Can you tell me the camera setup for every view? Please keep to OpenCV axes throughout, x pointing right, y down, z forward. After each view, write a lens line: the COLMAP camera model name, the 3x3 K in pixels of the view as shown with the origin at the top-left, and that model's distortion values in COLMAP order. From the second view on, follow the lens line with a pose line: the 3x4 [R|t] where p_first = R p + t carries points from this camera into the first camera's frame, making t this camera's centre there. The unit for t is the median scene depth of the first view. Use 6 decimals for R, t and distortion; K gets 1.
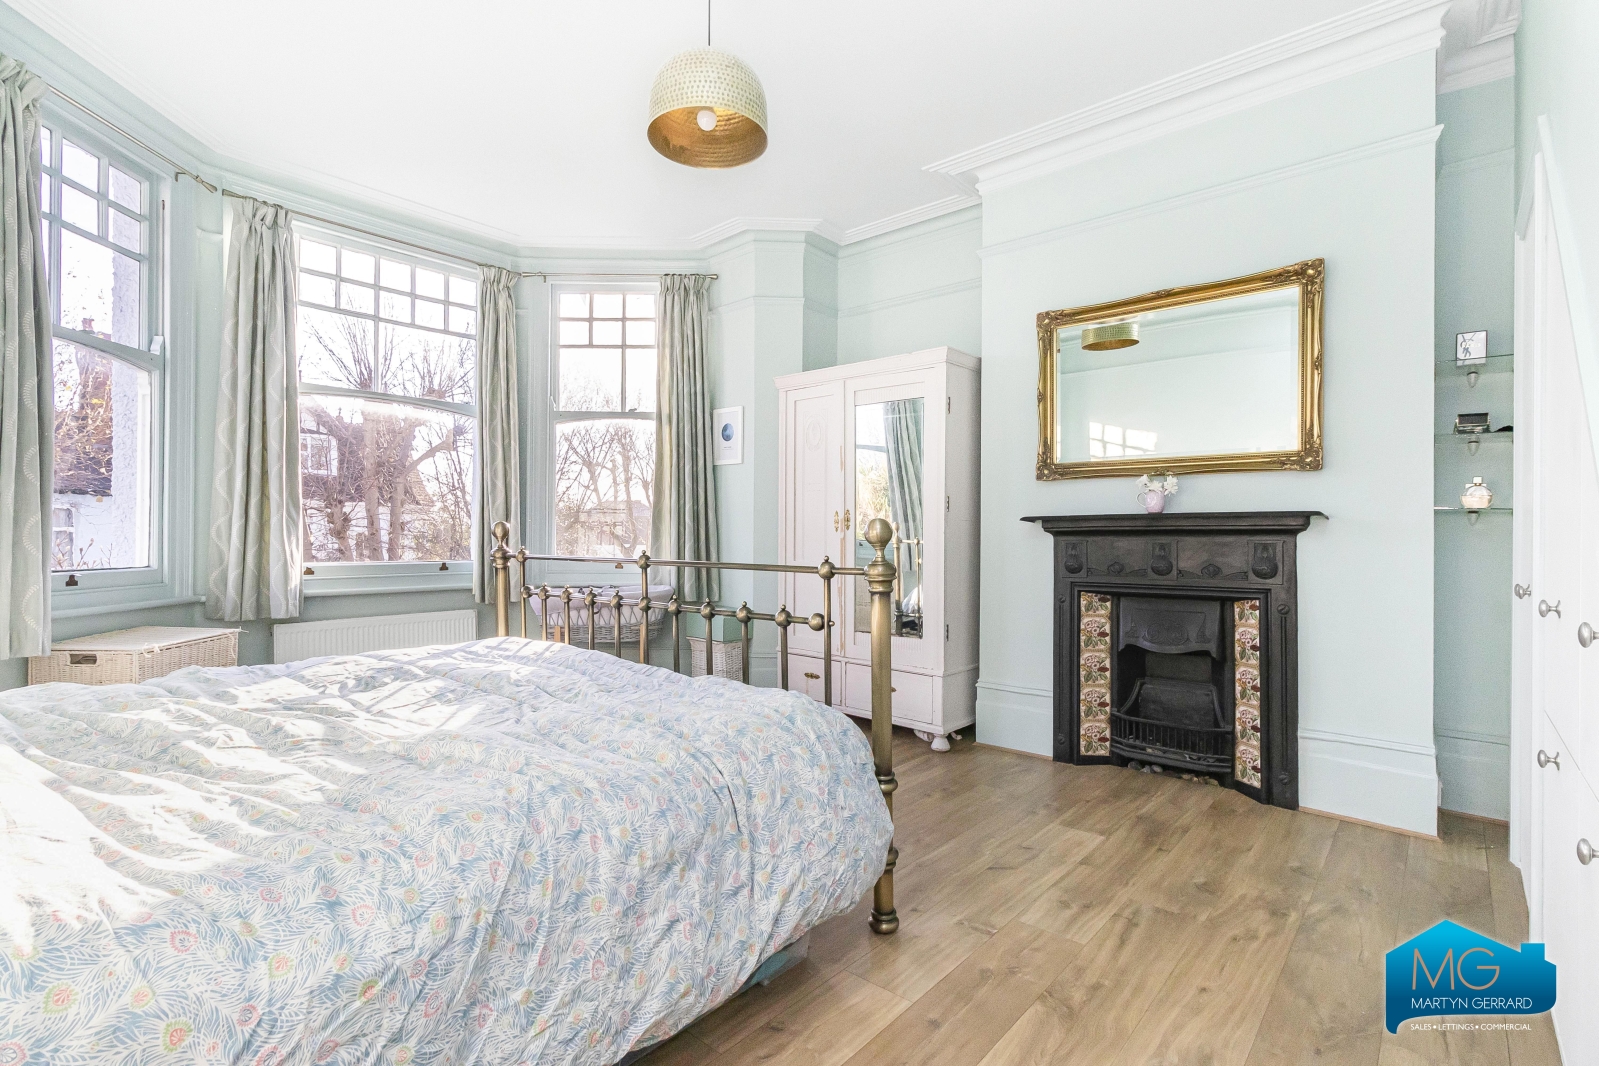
lens RADIAL K [[751.6, 0, 799.0], [0, 751.6, 533.7], [0, 0, 1]] dist [-0.001973, 0.000291]
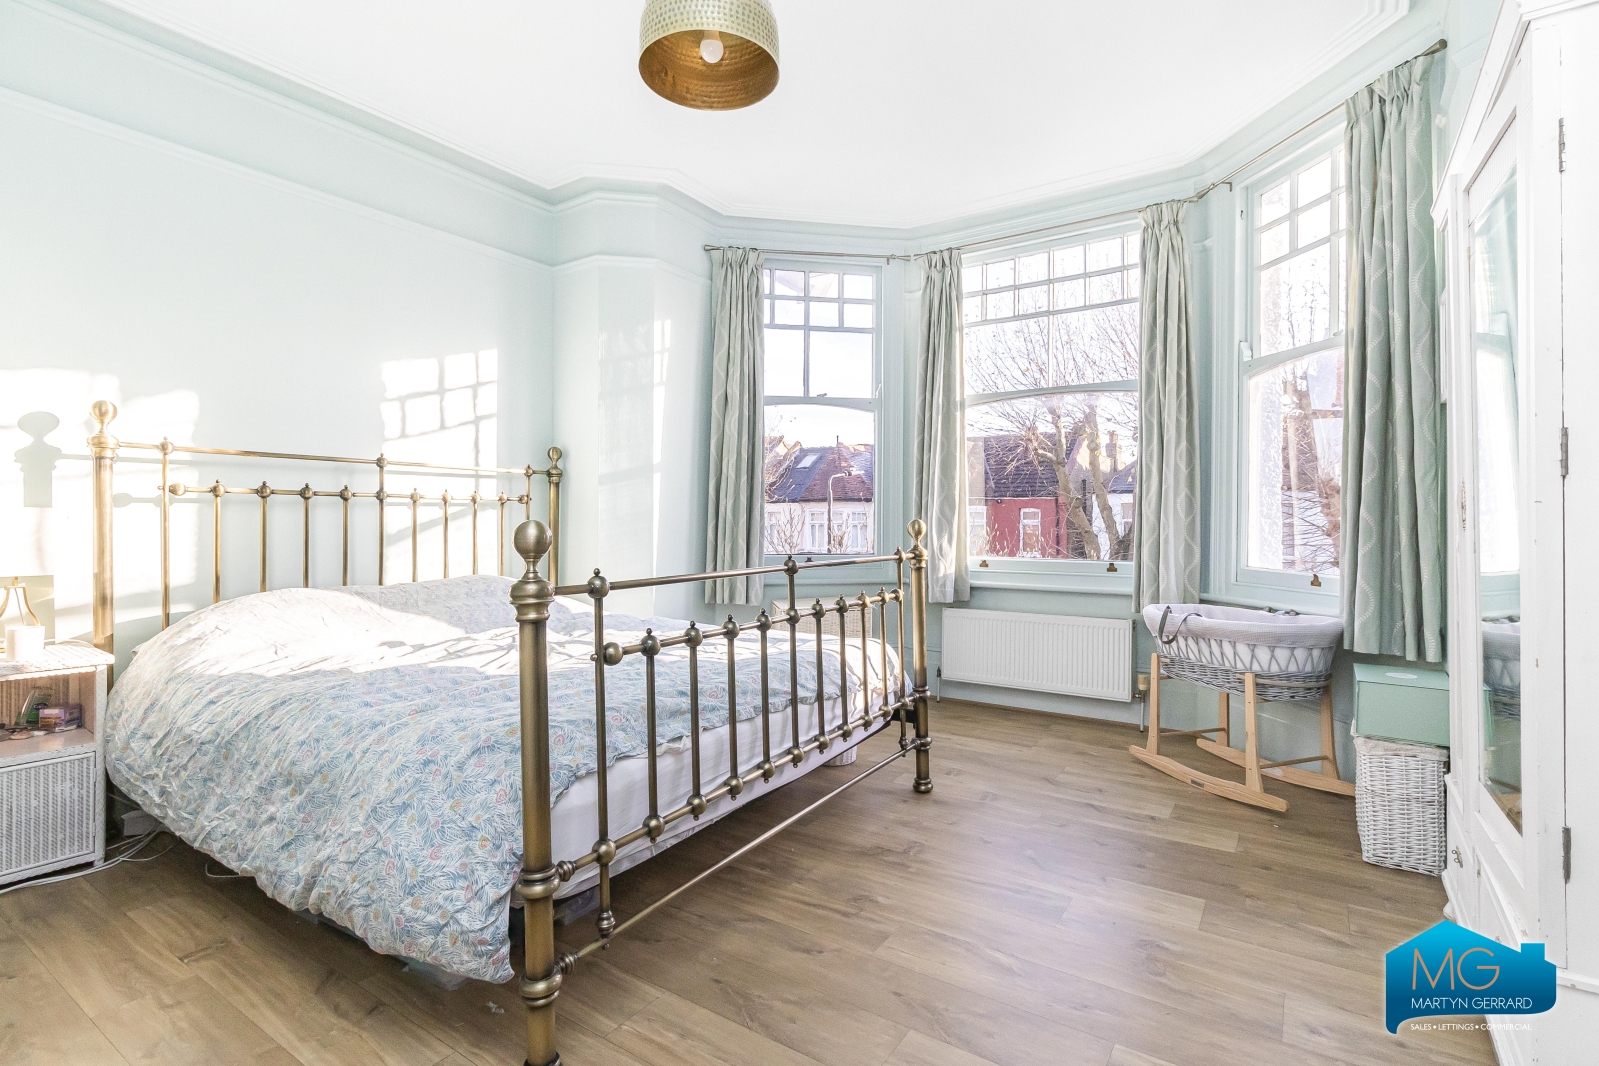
lens RADIAL K [[781.3, 0, 797.0], [0, 781.3, 524.1], [0, 0, 1]] dist [-0.002099, -0.000381]
pose [[0.119572, -0.001667, -0.992824, 0.469268], [0.001991, 0.999997, -0.001440, -0.008116], [0.992823, -0.001805, 0.119575, 0.606523]]
